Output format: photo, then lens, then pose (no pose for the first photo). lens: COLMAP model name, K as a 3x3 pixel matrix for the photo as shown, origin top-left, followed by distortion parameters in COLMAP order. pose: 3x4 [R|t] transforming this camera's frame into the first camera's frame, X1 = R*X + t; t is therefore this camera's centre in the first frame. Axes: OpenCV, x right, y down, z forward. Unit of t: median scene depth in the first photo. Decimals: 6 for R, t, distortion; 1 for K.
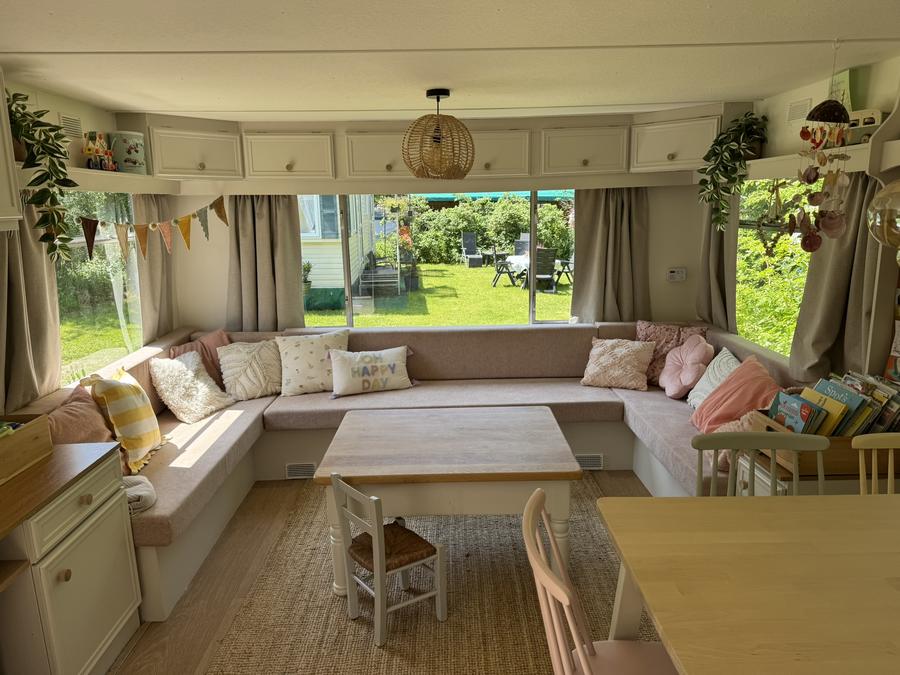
lens RADIAL K [[632.8, 0, 451.2], [0, 632.8, 337.9], [0, 0, 1]] dist [0.047321, -0.056228]
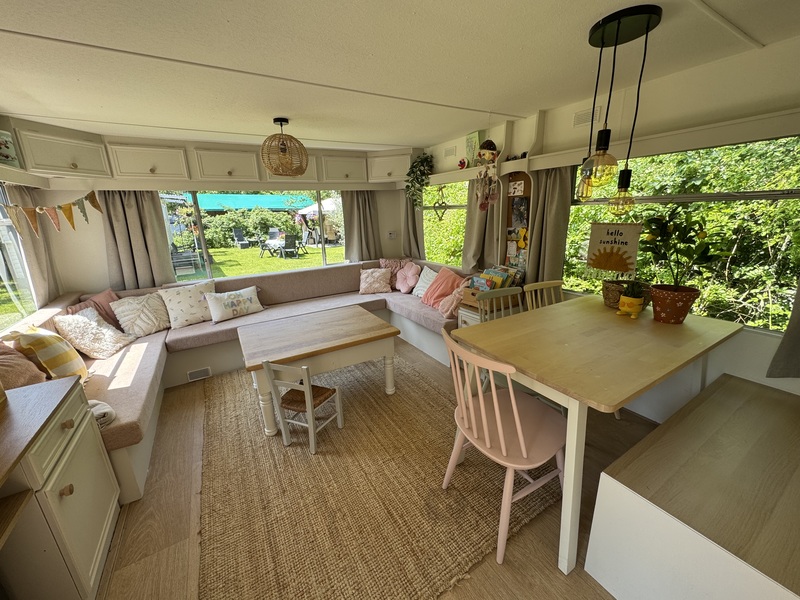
lens RADIAL K [[319.8, 0, 399.8], [0, 319.8, 298.1], [0, 0, 1]] dist [-0.005444, 0.001049]
pose [[0.866355, -0.141119, 0.479076, -0.175725], [0.118203, 0.989934, 0.077844, 0.028833], [-0.485239, -0.010812, 0.874315, 0.114012]]
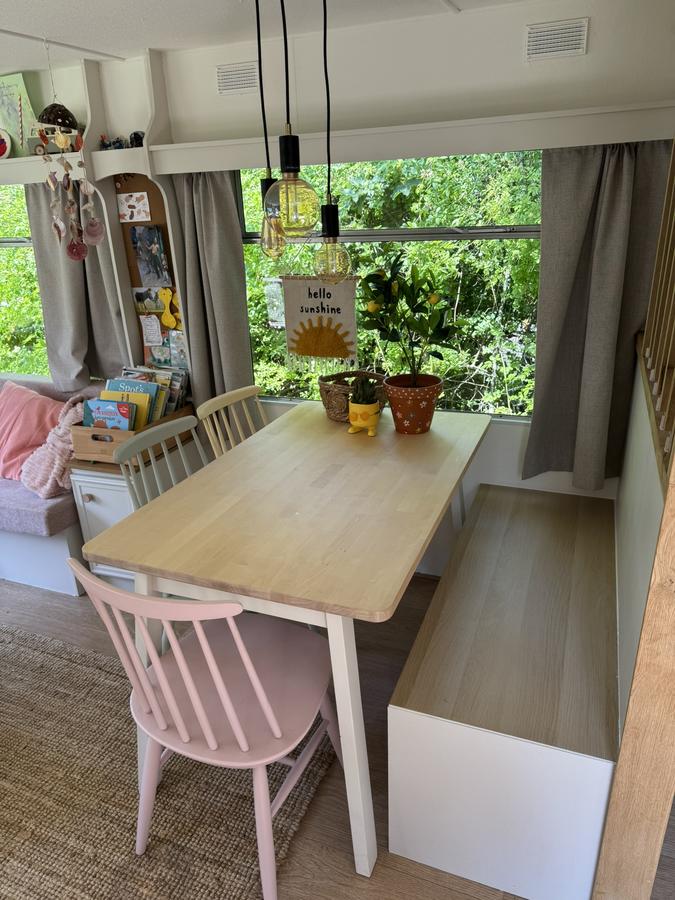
lens RADIAL K [[632.8, 0, 340.1], [0, 632.8, 455.7], [0, 0, 1]] dist [0.047321, -0.056228]
pose [[0.386700, -0.340604, 0.857002, -0.180158], [0.217196, 0.936792, 0.274312, -0.019871], [-0.896264, 0.080060, 0.436235, 0.129610]]
